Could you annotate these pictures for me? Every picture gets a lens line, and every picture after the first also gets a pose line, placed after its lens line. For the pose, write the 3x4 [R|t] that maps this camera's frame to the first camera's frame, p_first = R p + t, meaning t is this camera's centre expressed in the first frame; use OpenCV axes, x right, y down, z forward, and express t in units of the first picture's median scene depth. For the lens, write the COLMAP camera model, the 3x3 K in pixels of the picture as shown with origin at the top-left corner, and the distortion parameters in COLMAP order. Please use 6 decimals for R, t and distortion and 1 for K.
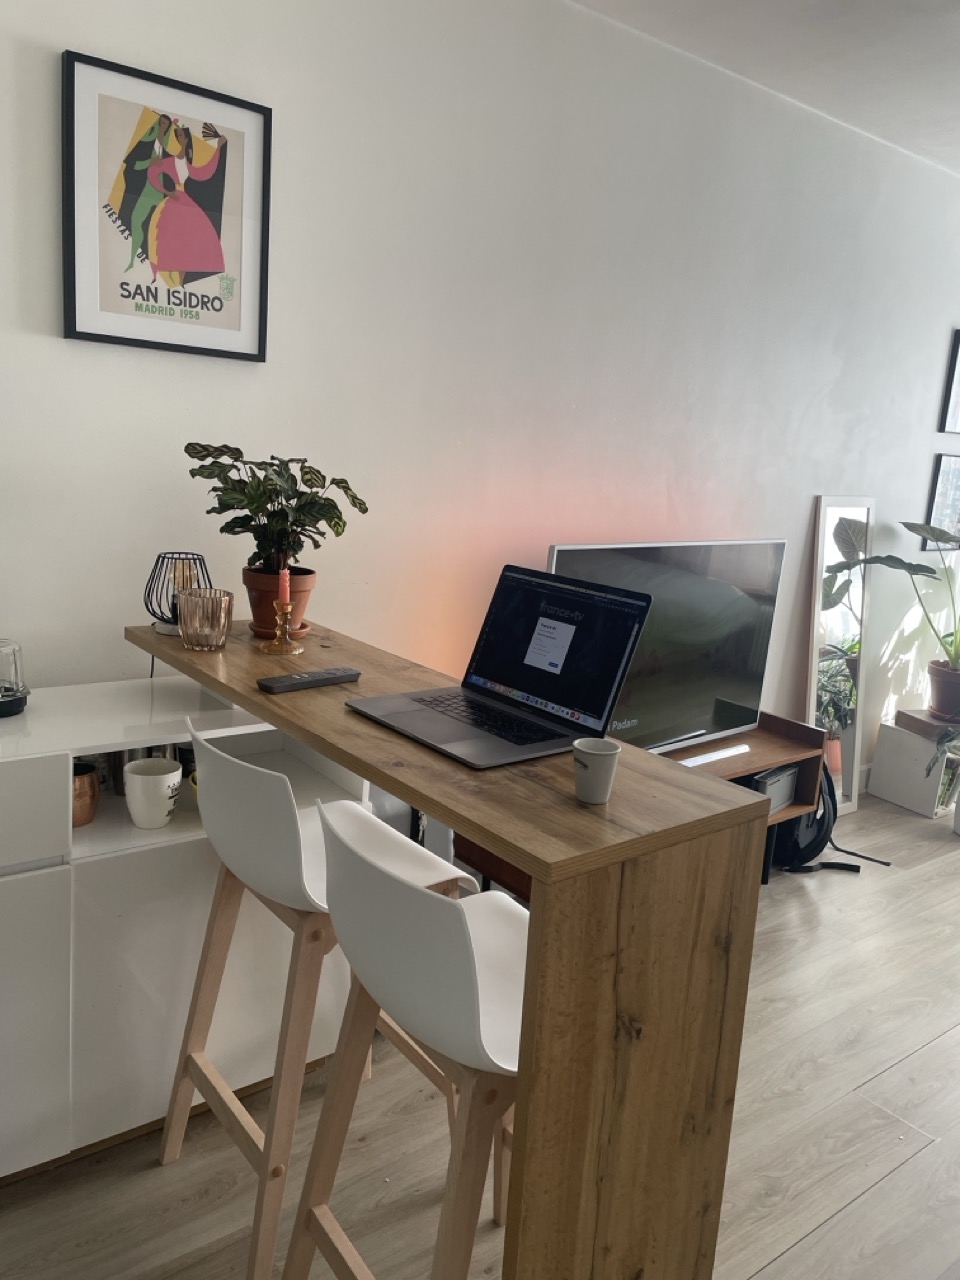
lens RADIAL K [[986.9, 0, 480.0], [0, 986.9, 640.0], [0, 0, 1]] dist [0.011939, -0.009498]
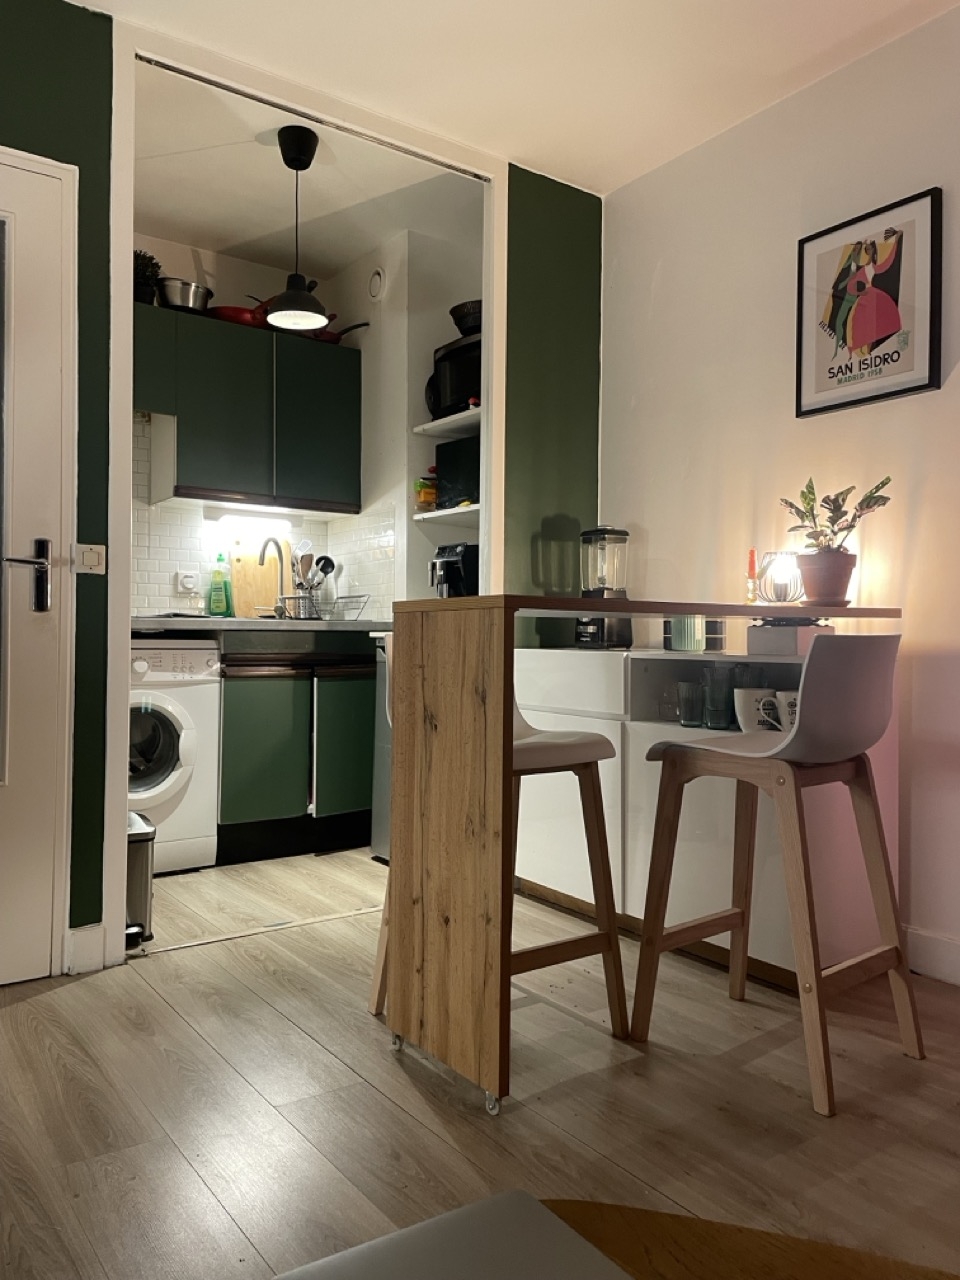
lens RADIAL K [[986.9, 0, 480.0], [0, 986.9, 640.0], [0, 0, 1]] dist [0.011939, -0.009498]
pose [[-0.073342, -0.064279, -0.995233, 1.054963], [-0.196589, 0.979273, -0.048761, 0.187928], [0.977739, 0.192076, -0.084459, 0.693888]]
